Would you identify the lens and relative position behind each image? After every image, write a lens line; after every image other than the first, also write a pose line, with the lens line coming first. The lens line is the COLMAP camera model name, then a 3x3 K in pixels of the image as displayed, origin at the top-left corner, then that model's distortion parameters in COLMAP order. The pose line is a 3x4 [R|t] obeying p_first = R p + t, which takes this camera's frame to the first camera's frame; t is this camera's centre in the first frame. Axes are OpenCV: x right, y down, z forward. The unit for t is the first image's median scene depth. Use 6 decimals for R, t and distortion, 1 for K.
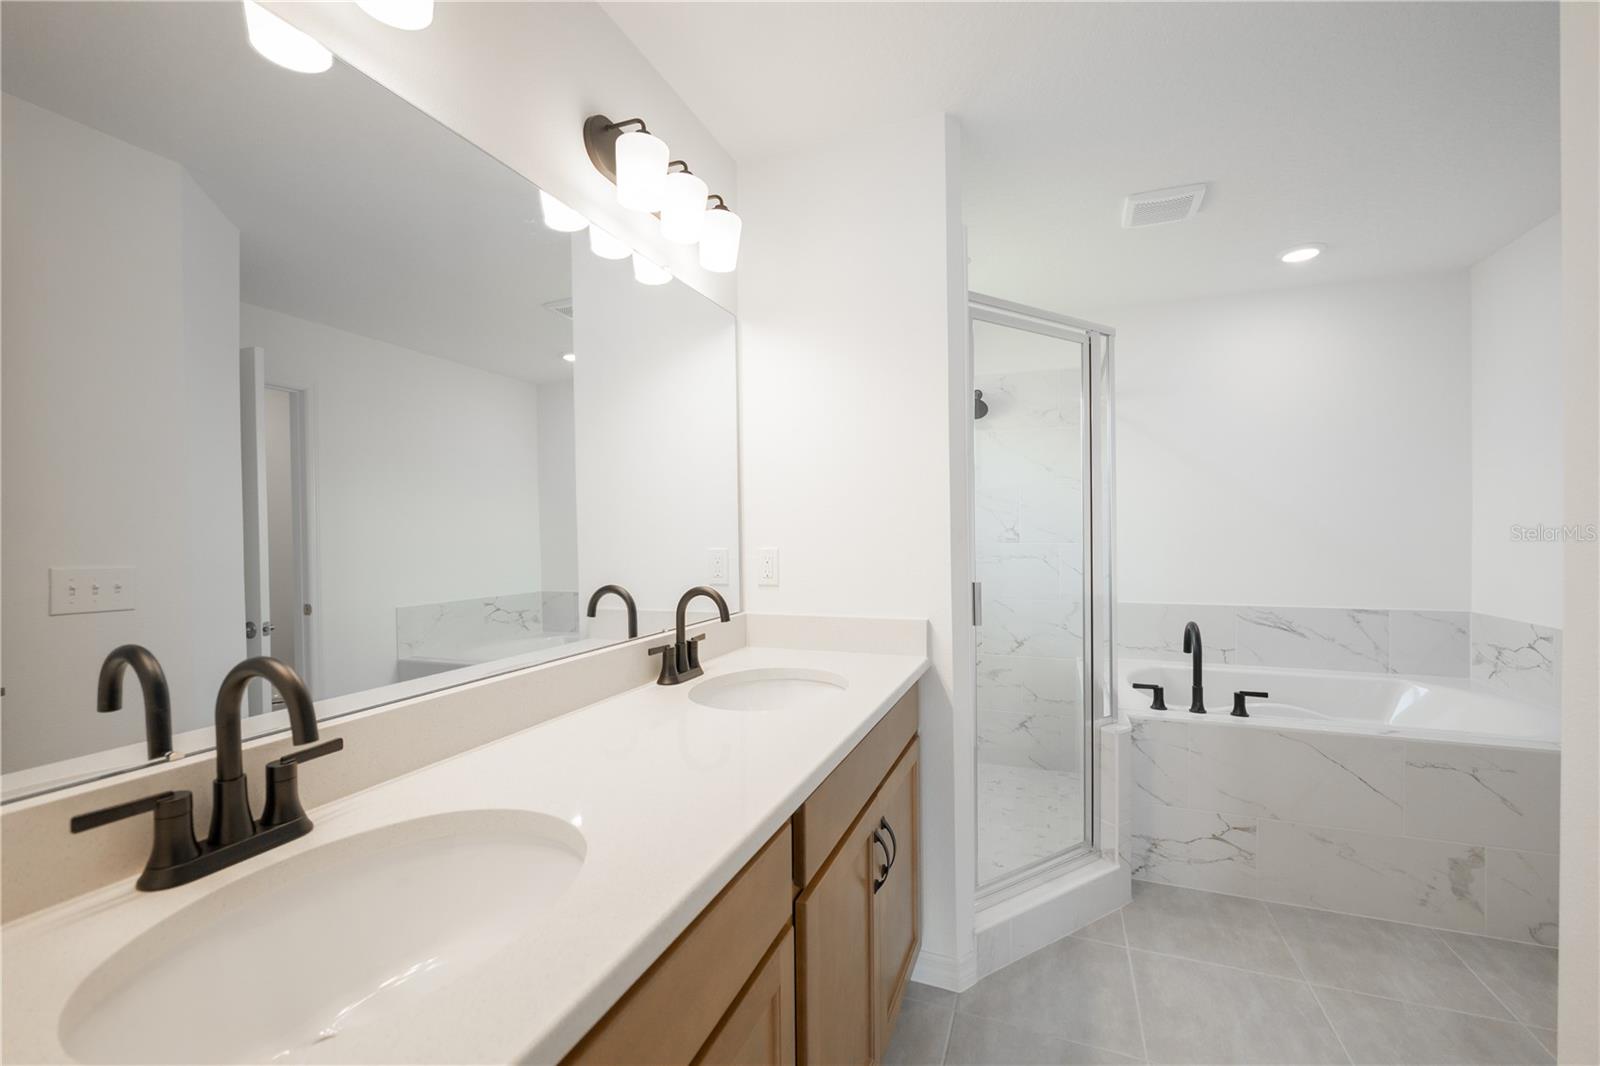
lens RADIAL K [[655.1, 0, 797.7], [0, 655.1, 538.1], [0, 0, 1]] dist [-0.011188, 0.001384]
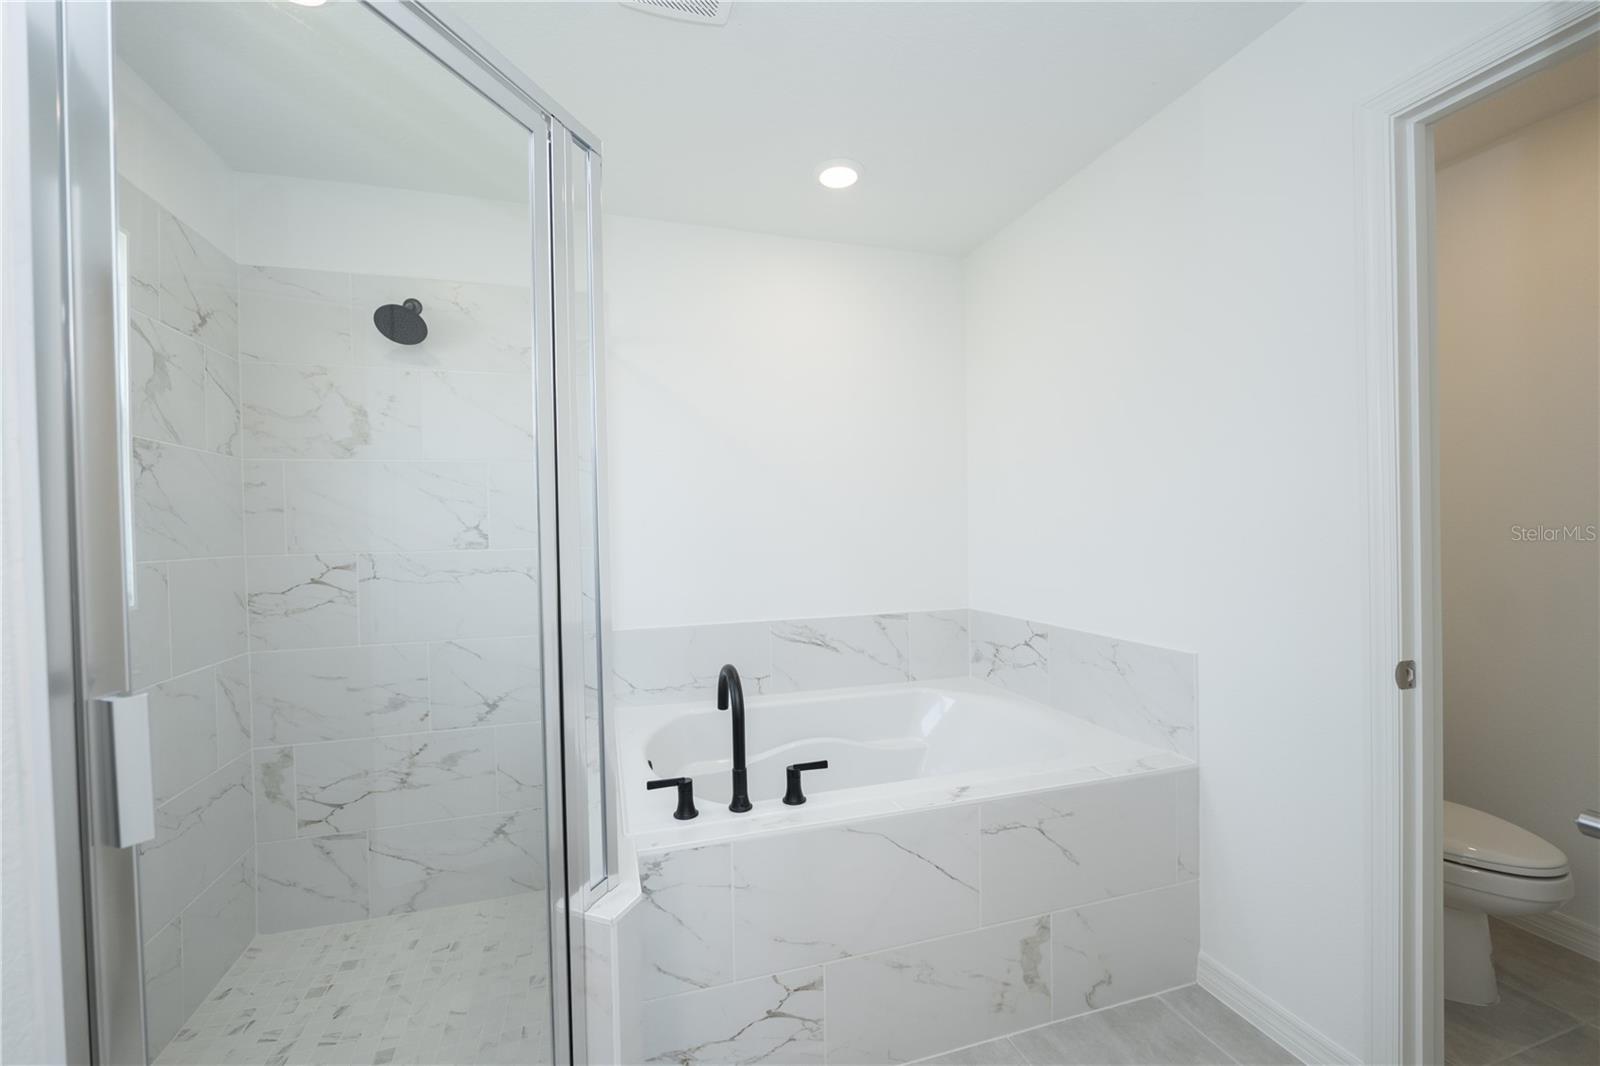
lens RADIAL K [[655.1, 0, 800.4], [0, 655.1, 535.1], [0, 0, 1]] dist [-0.011188, 0.001384]
pose [[0.778610, -0.011190, 0.627408, 0.267592], [0.016928, 0.999852, -0.003175, 0.001273], [-0.627280, 0.013093, 0.778684, 0.474097]]
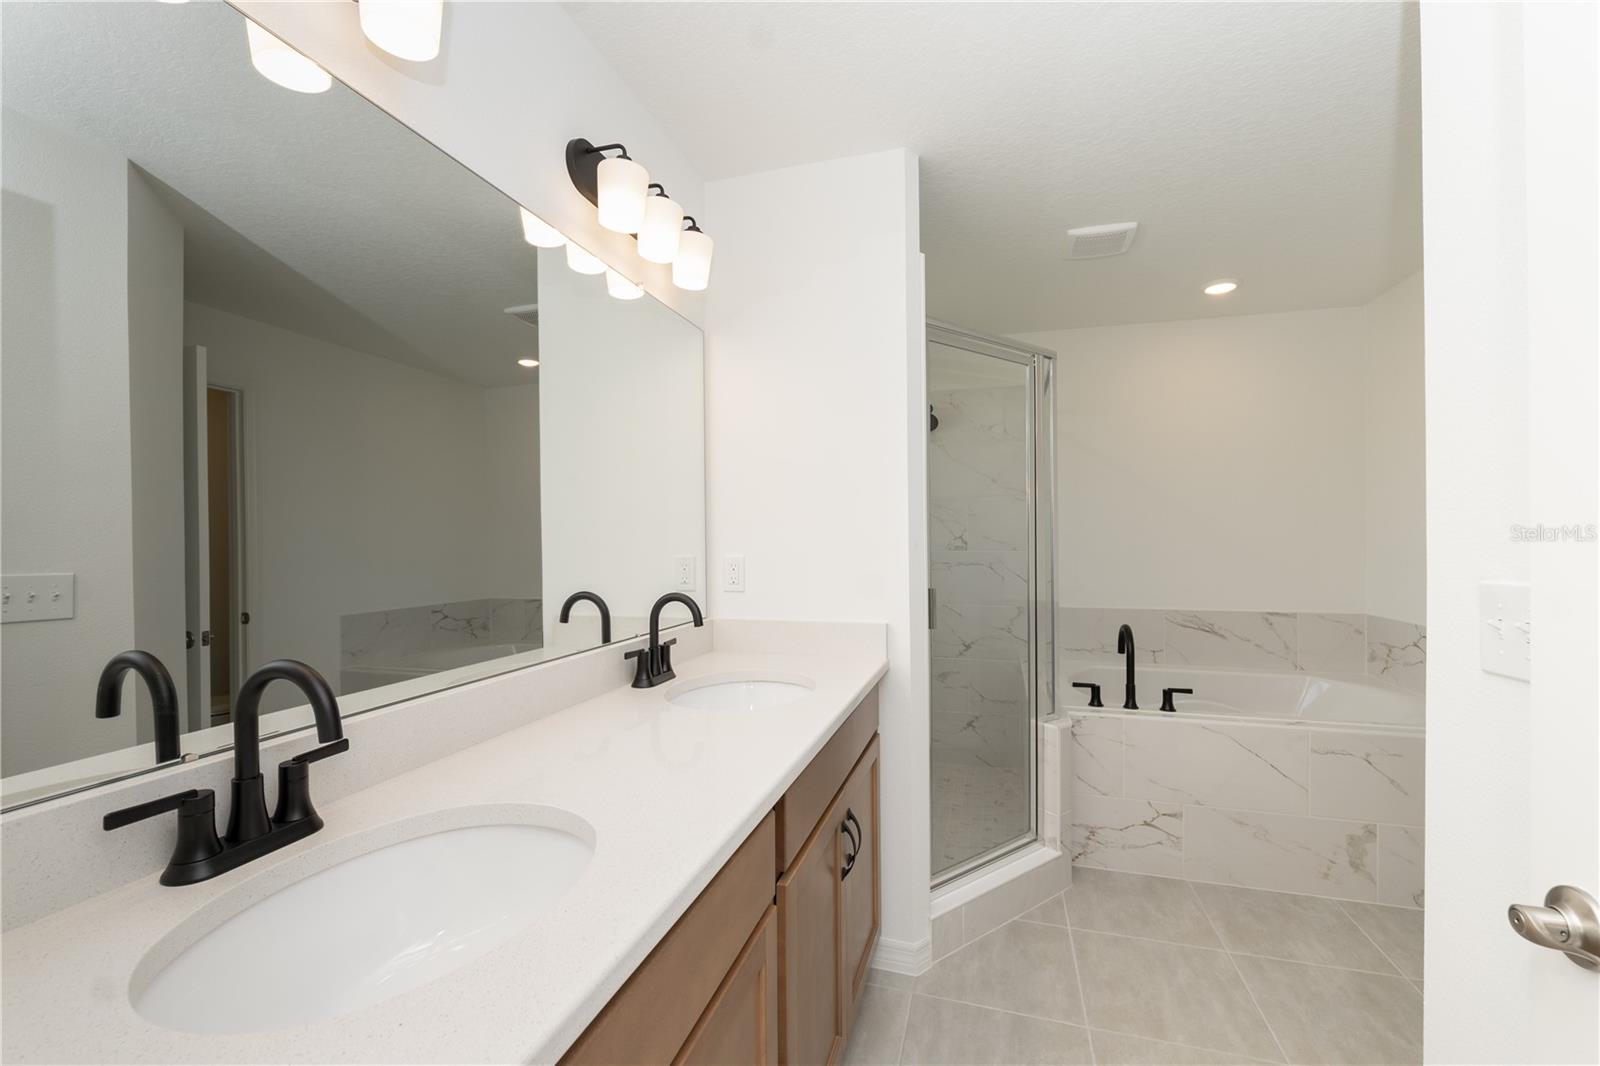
lens RADIAL K [[655.1, 0, 799.8], [0, 655.1, 538.9], [0, 0, 1]] dist [-0.011188, 0.001384]
pose [[0.996552, 0.003920, 0.082877, -0.023514], [-0.003195, 0.999955, -0.008886, -0.001947], [-0.082908, 0.008591, 0.996520, -0.034629]]
